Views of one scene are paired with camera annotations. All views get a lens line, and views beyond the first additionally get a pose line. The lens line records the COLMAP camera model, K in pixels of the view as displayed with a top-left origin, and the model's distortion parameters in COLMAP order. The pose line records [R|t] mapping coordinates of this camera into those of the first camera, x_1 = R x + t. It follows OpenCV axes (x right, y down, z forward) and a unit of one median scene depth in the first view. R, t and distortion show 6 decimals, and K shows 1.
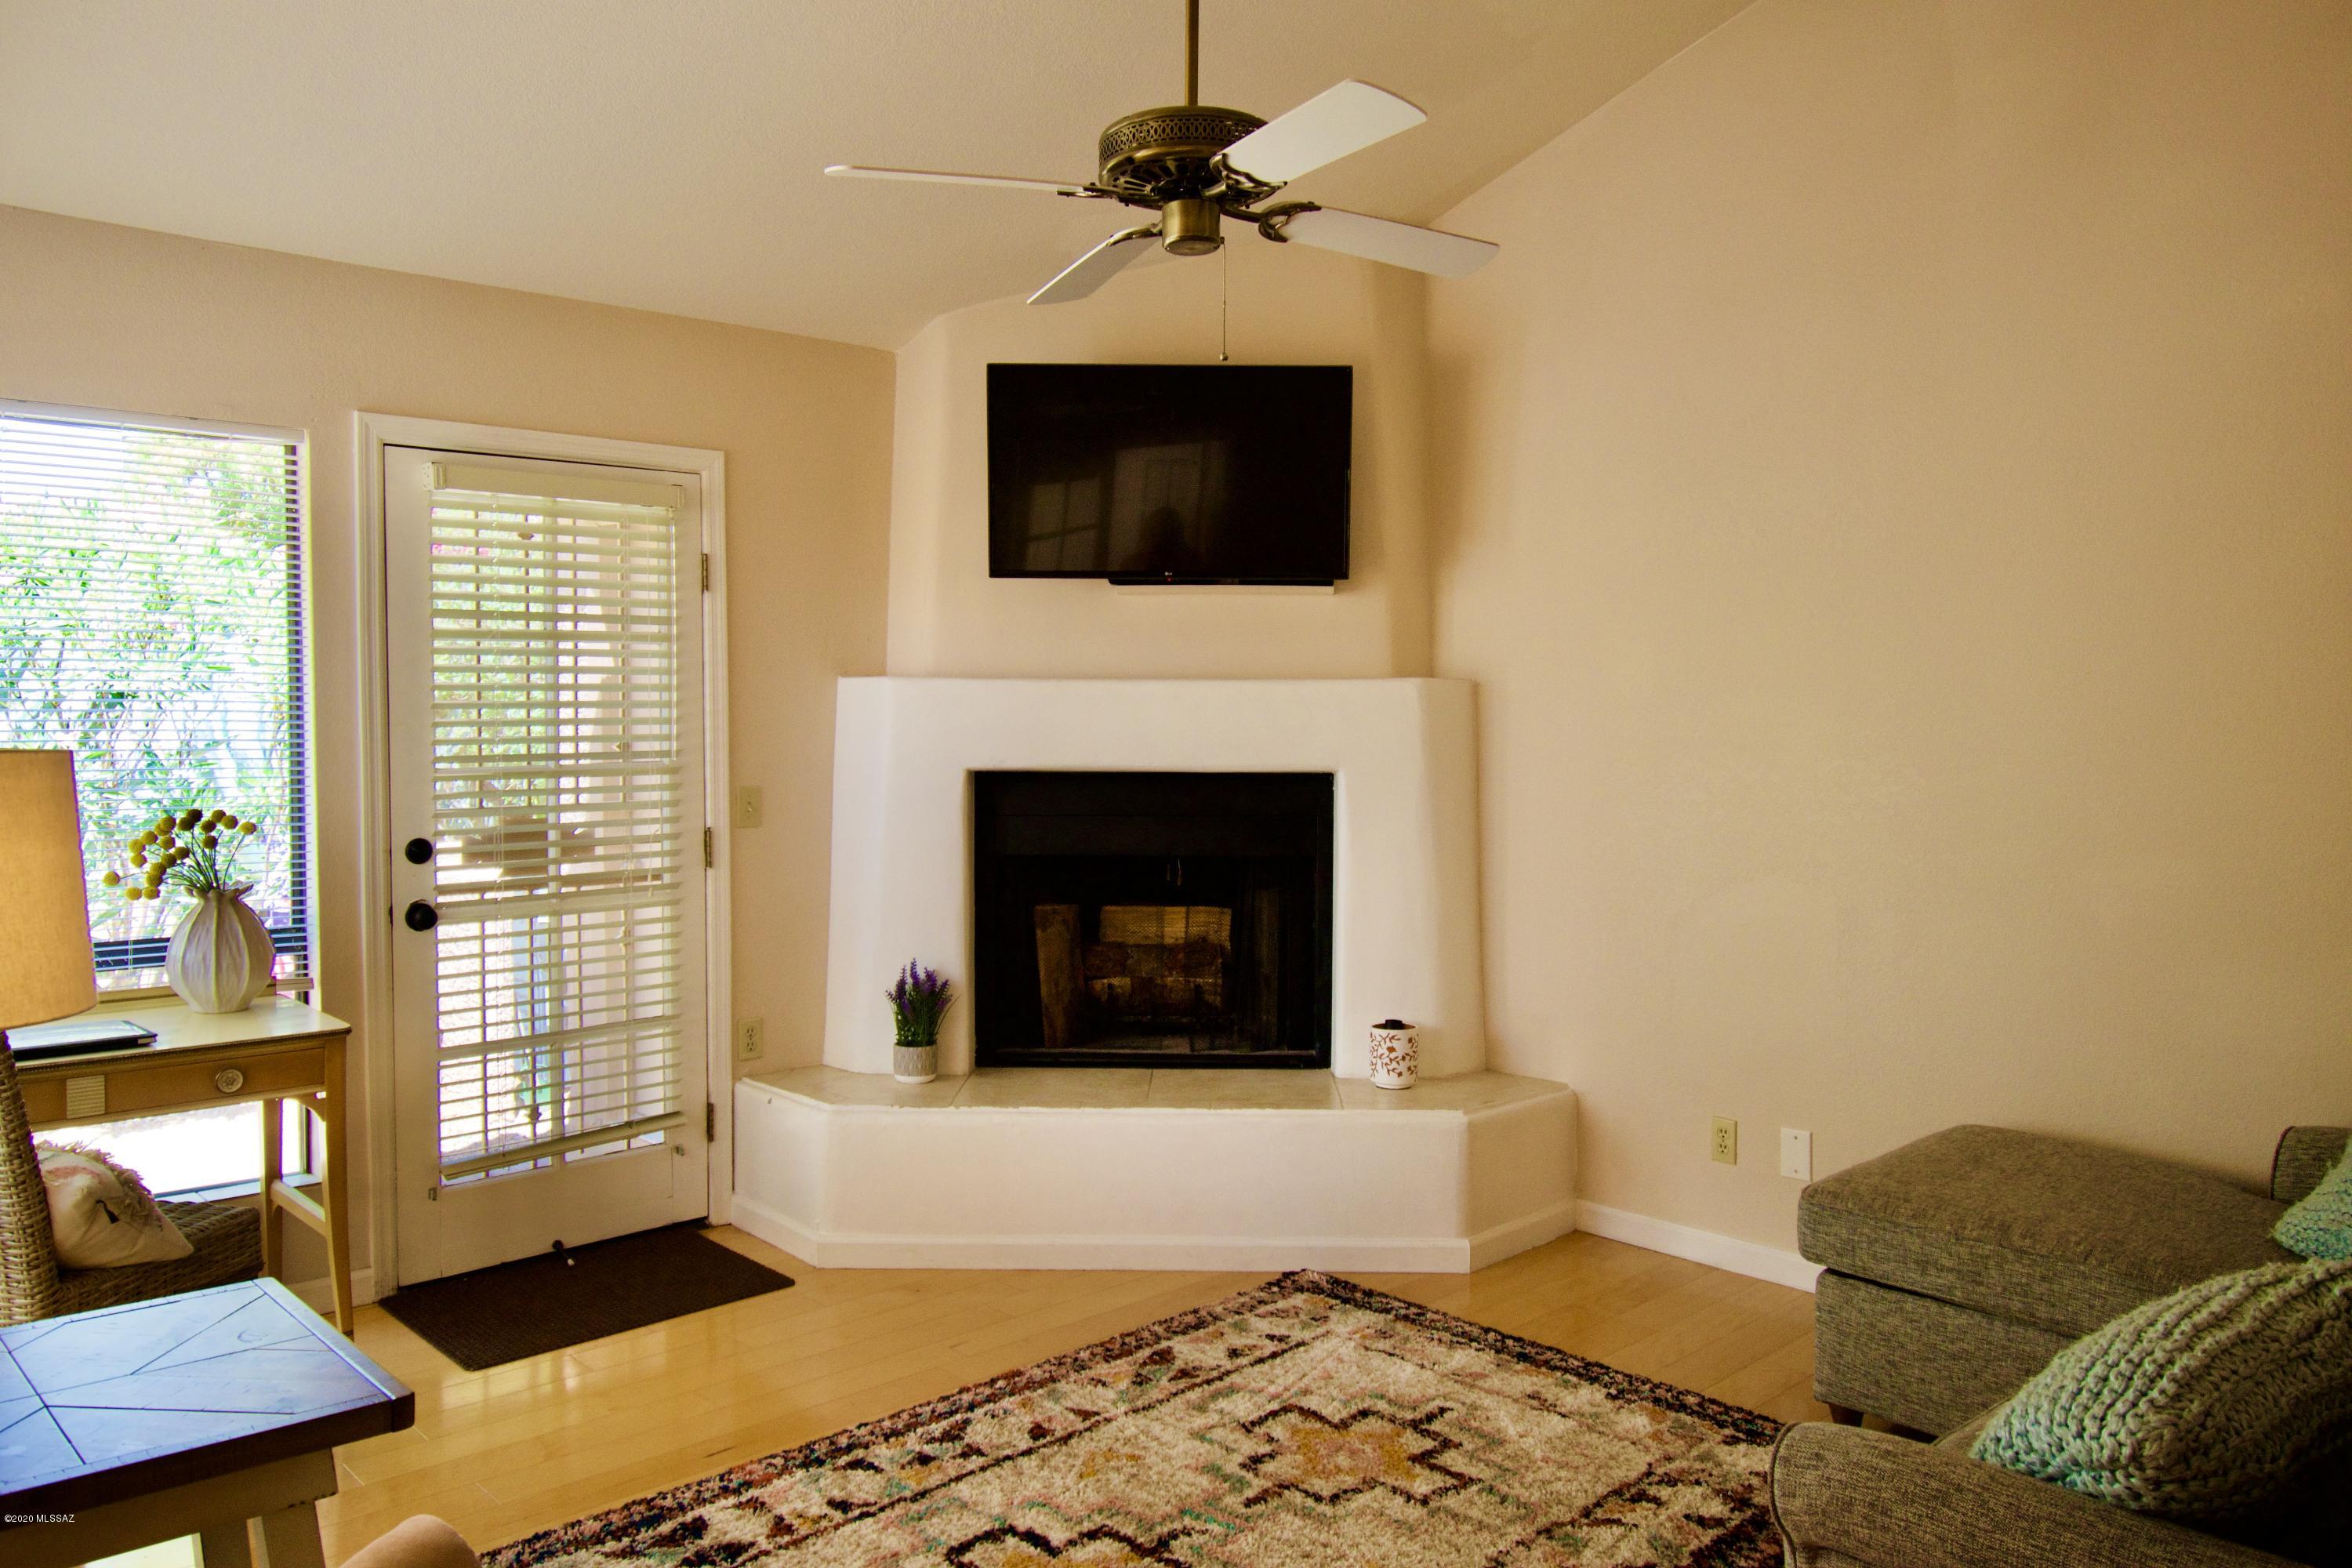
lens RADIAL K [[1704.8, 0, 1185.5], [0, 1704.8, 780.0], [0, 0, 1]] dist [0.010205, -0.029748]
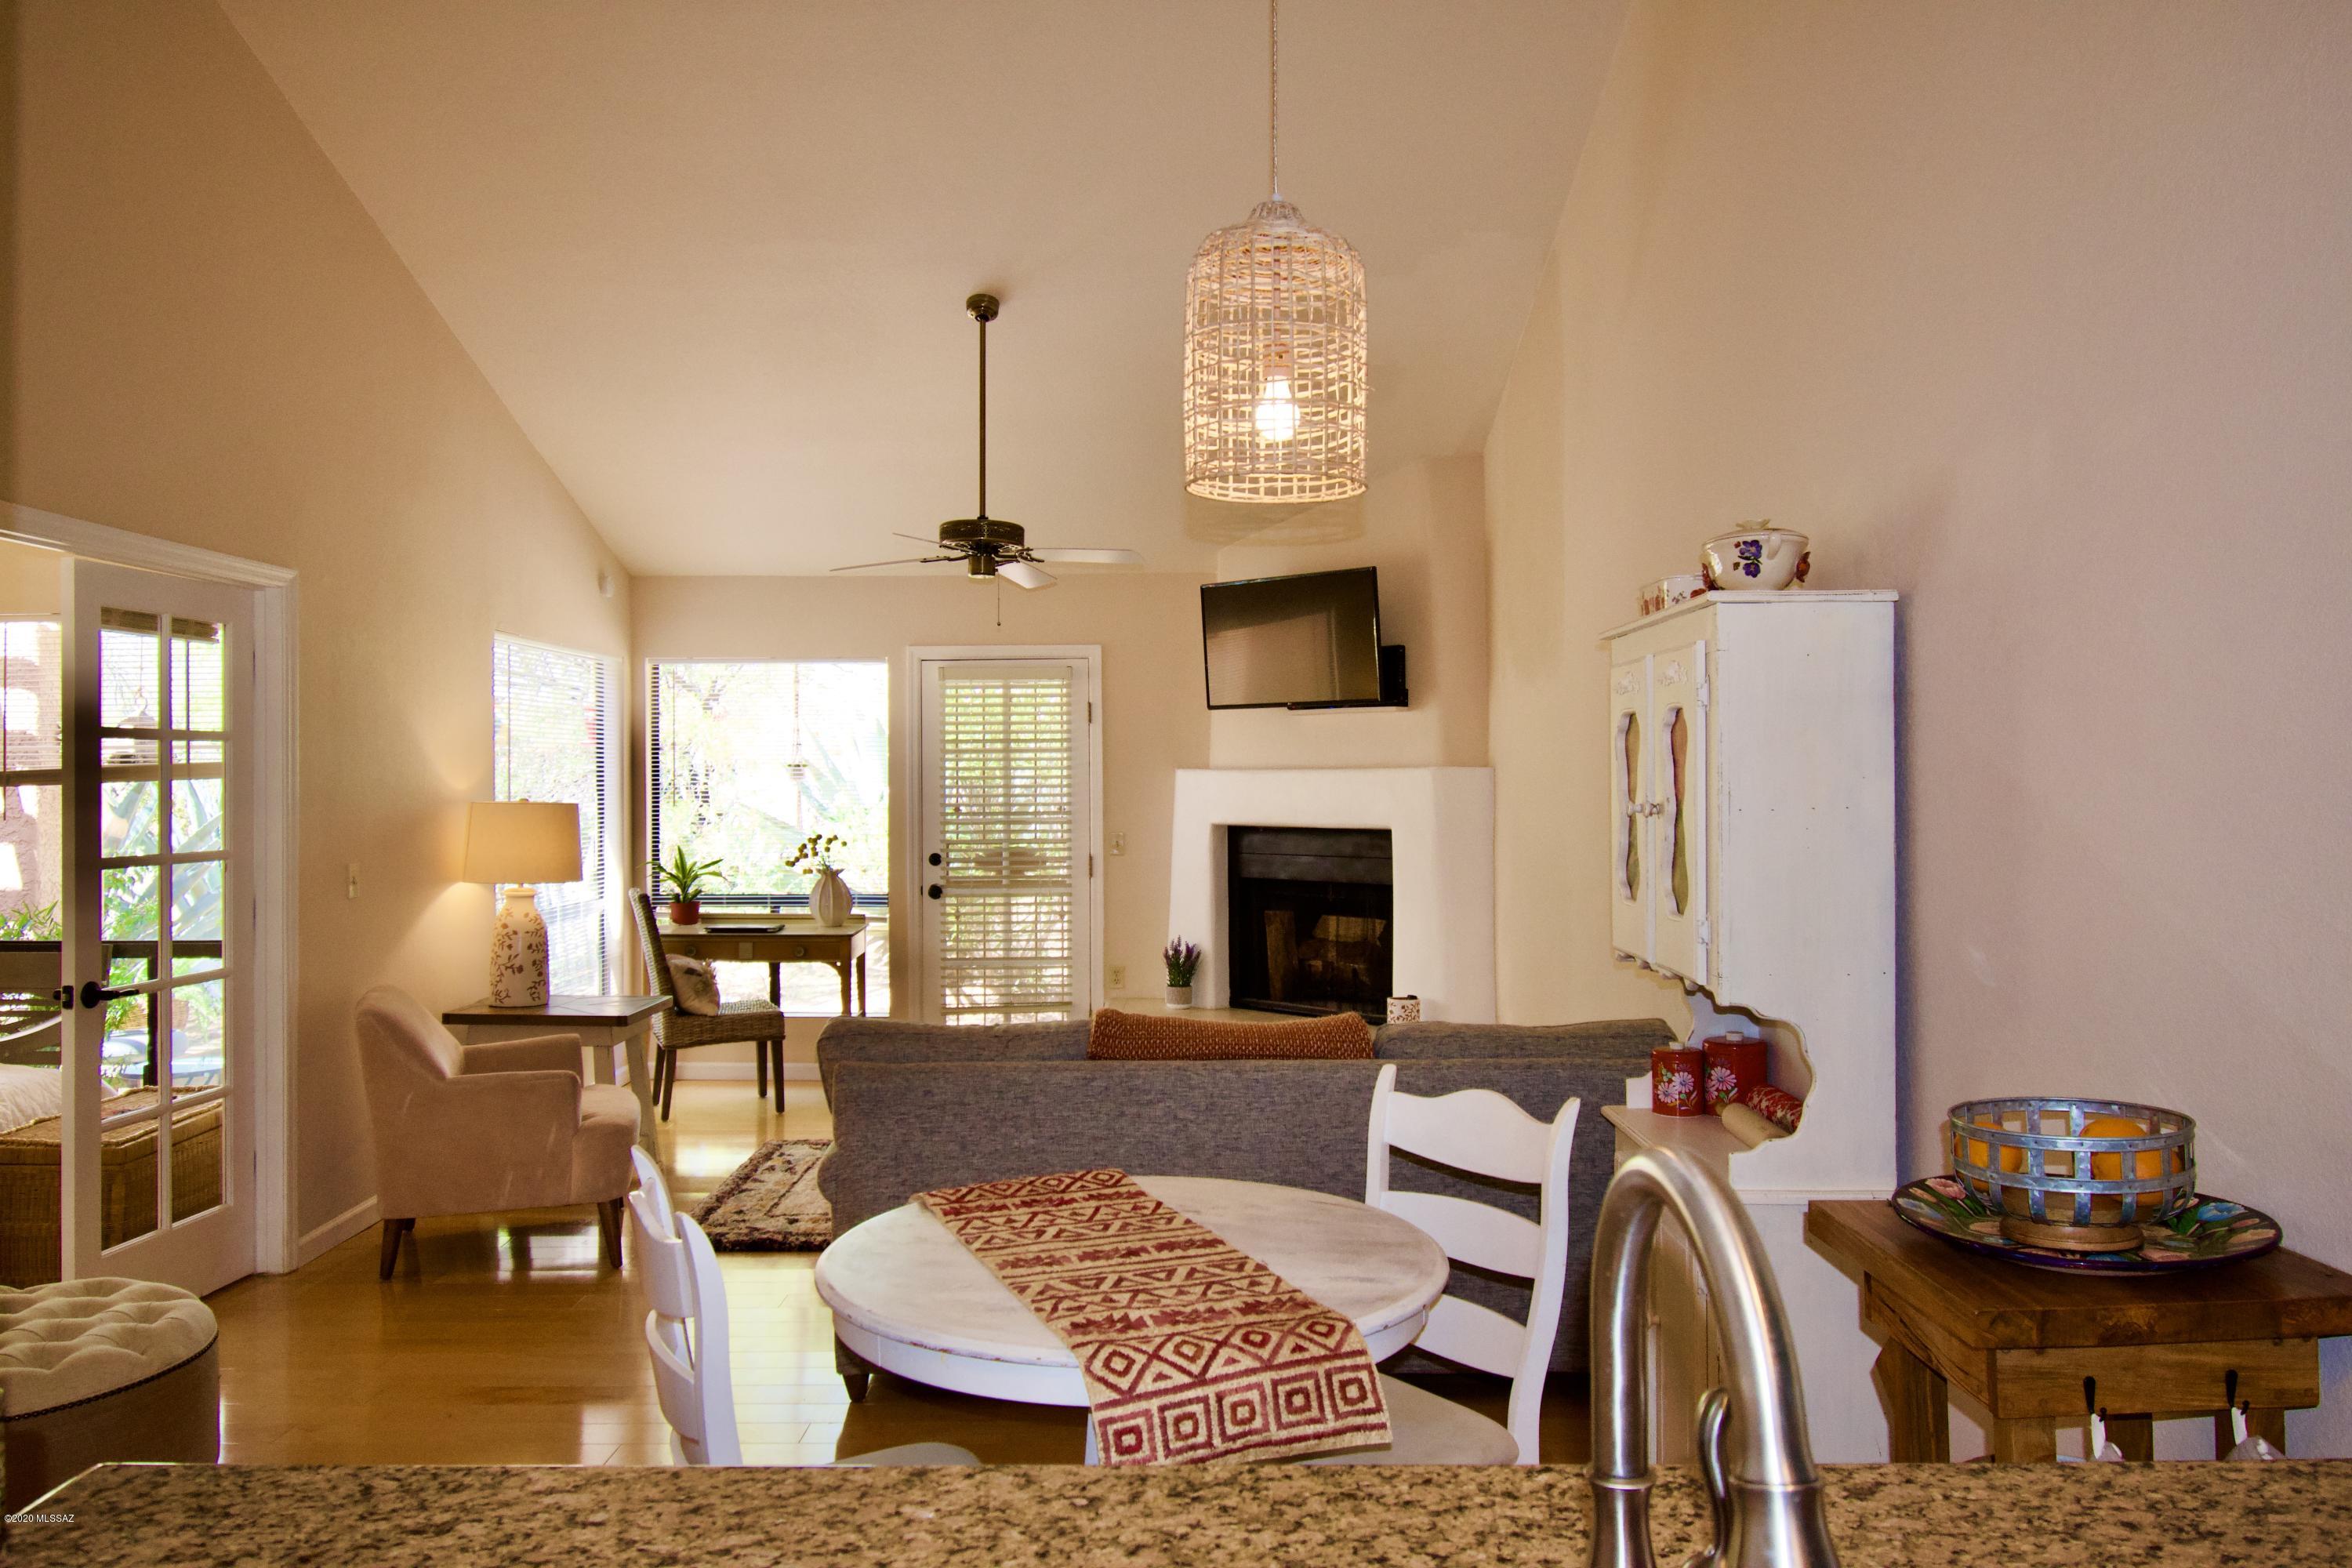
lens RADIAL K [[1704.8, 0, 1192.5], [0, 1704.8, 766.0], [0, 0, 1]] dist [0.010205, -0.029748]
pose [[0.722948, -0.012002, -0.690798, 1.024426], [-0.024522, 0.998773, -0.043015, 0.009359], [0.690467, 0.048037, 0.721767, -0.220967]]
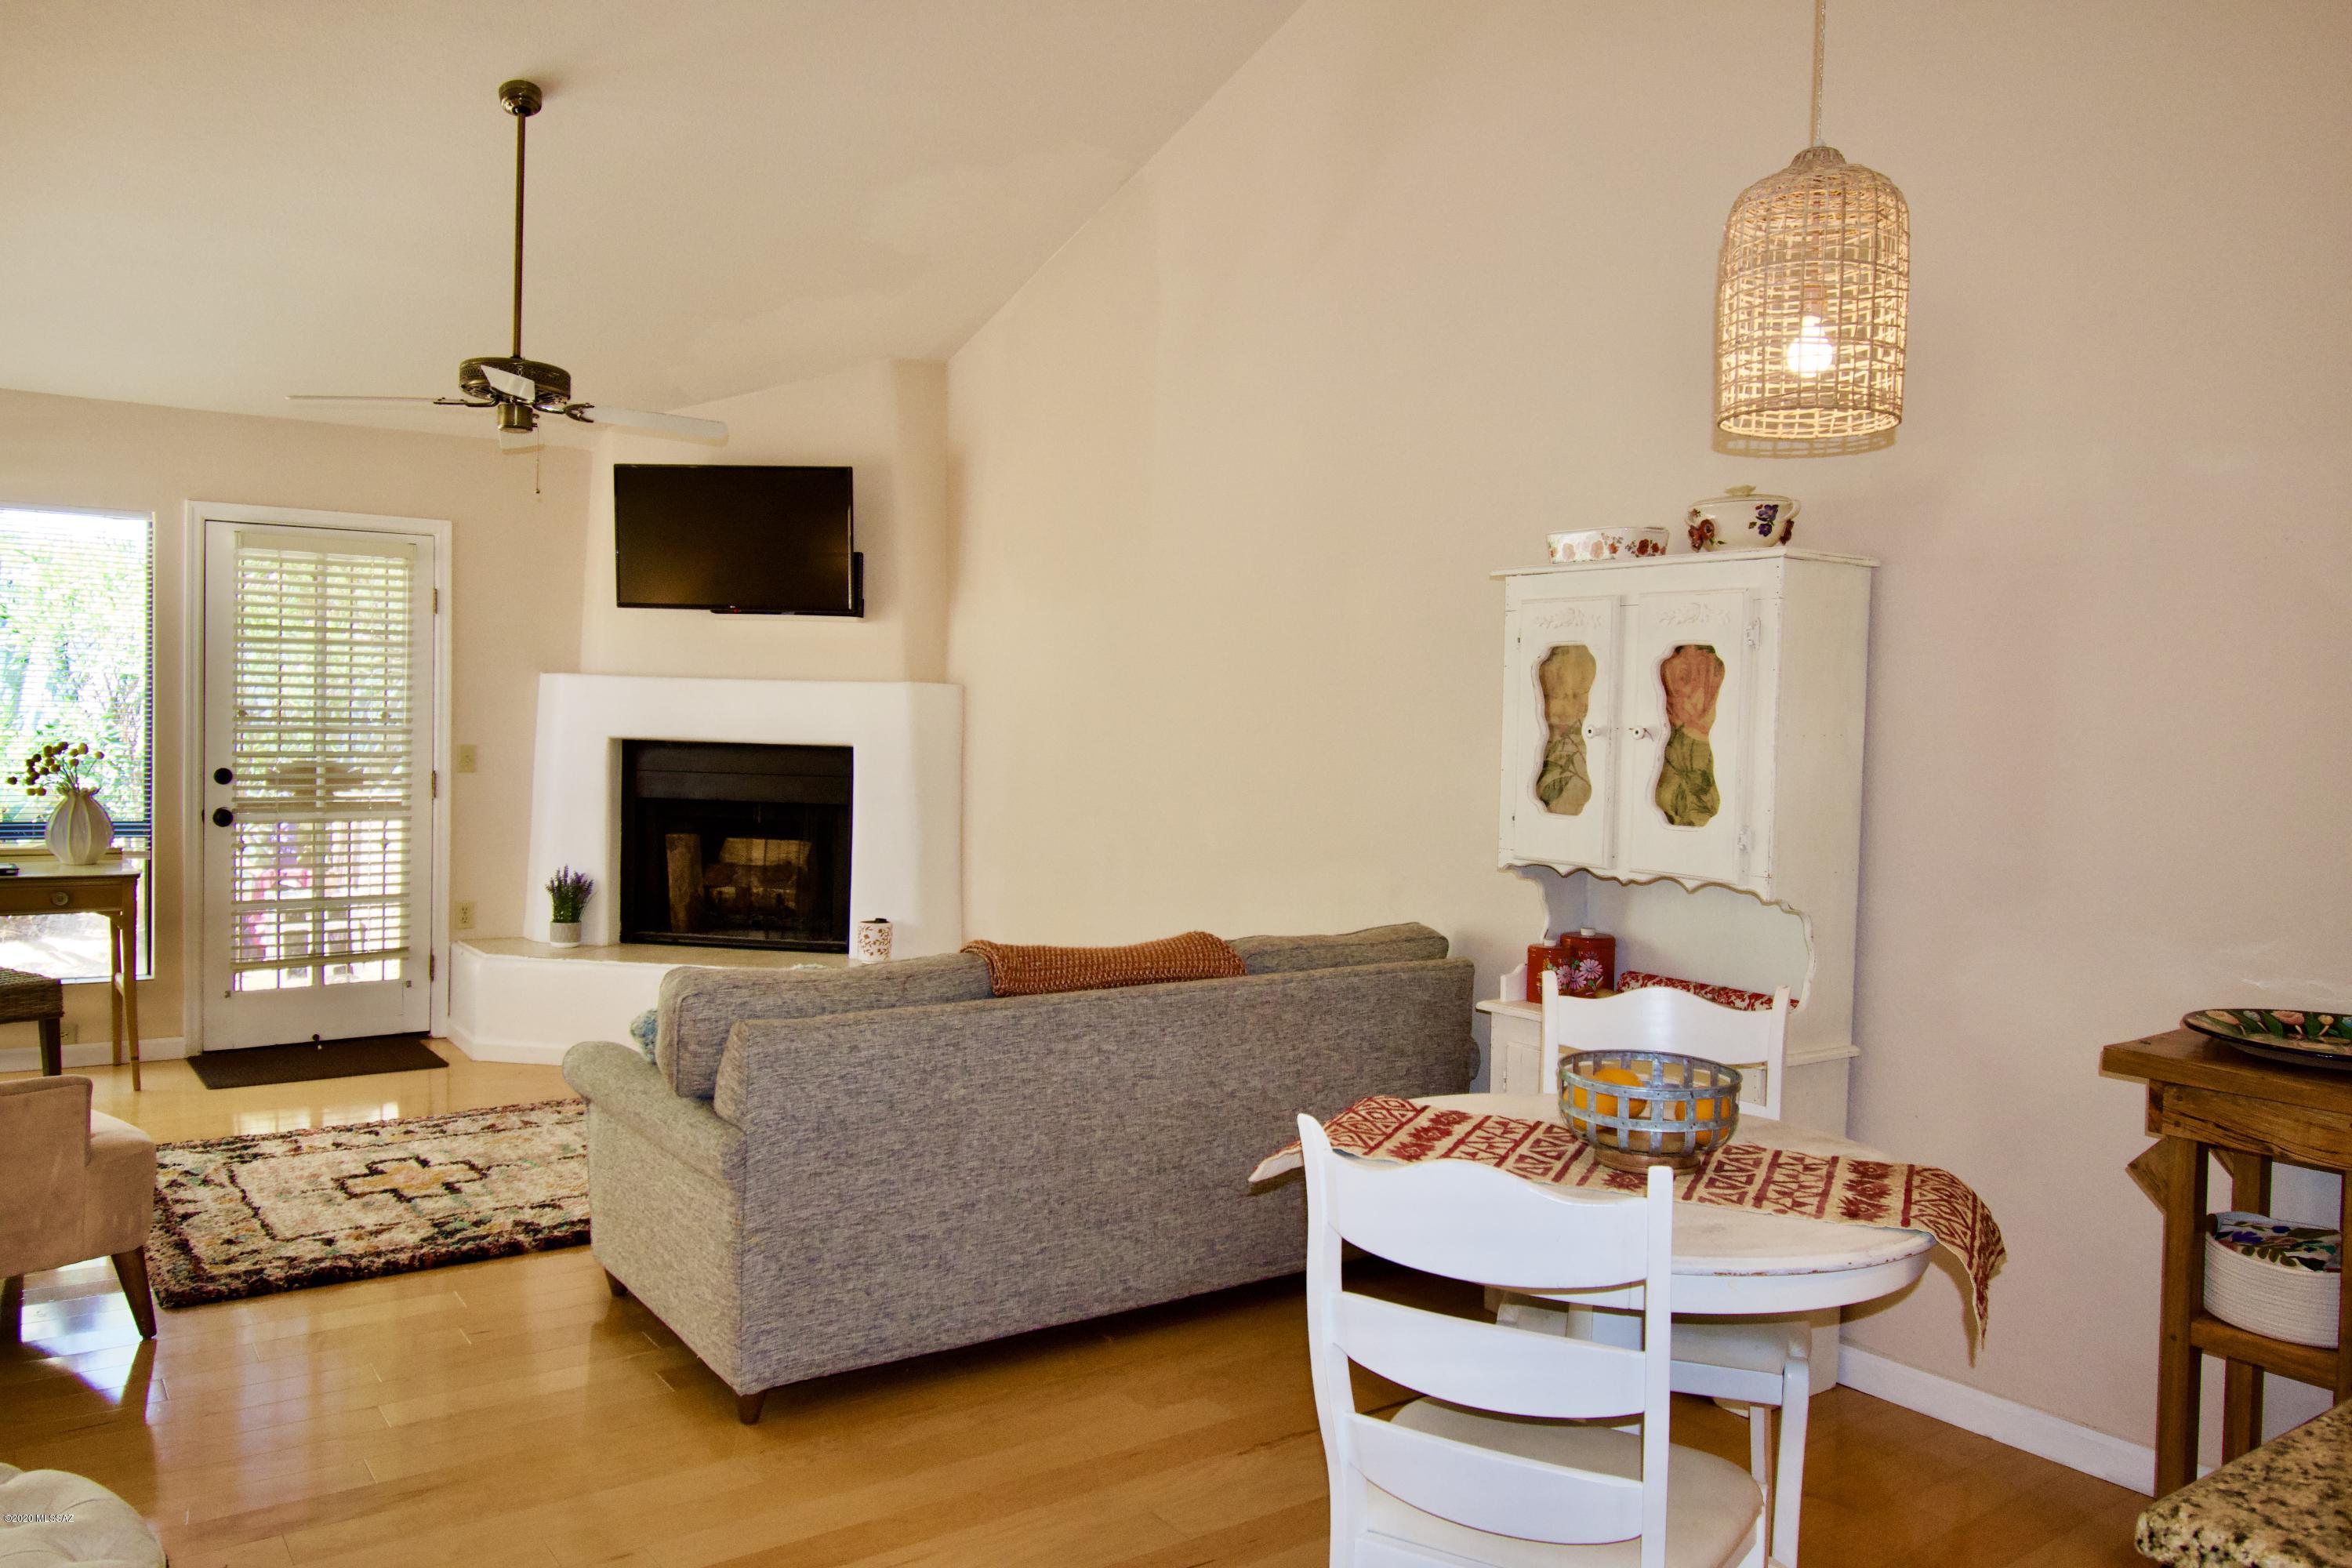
lens RADIAL K [[1704.8, 0, 1179.9], [0, 1704.8, 773.5], [0, 0, 1]] dist [0.010205, -0.029748]
pose [[0.990732, 0.027426, -0.133032, 0.563634], [-0.028883, 0.999542, -0.009036, 0.024442], [0.132723, 0.012795, 0.991071, -0.396923]]
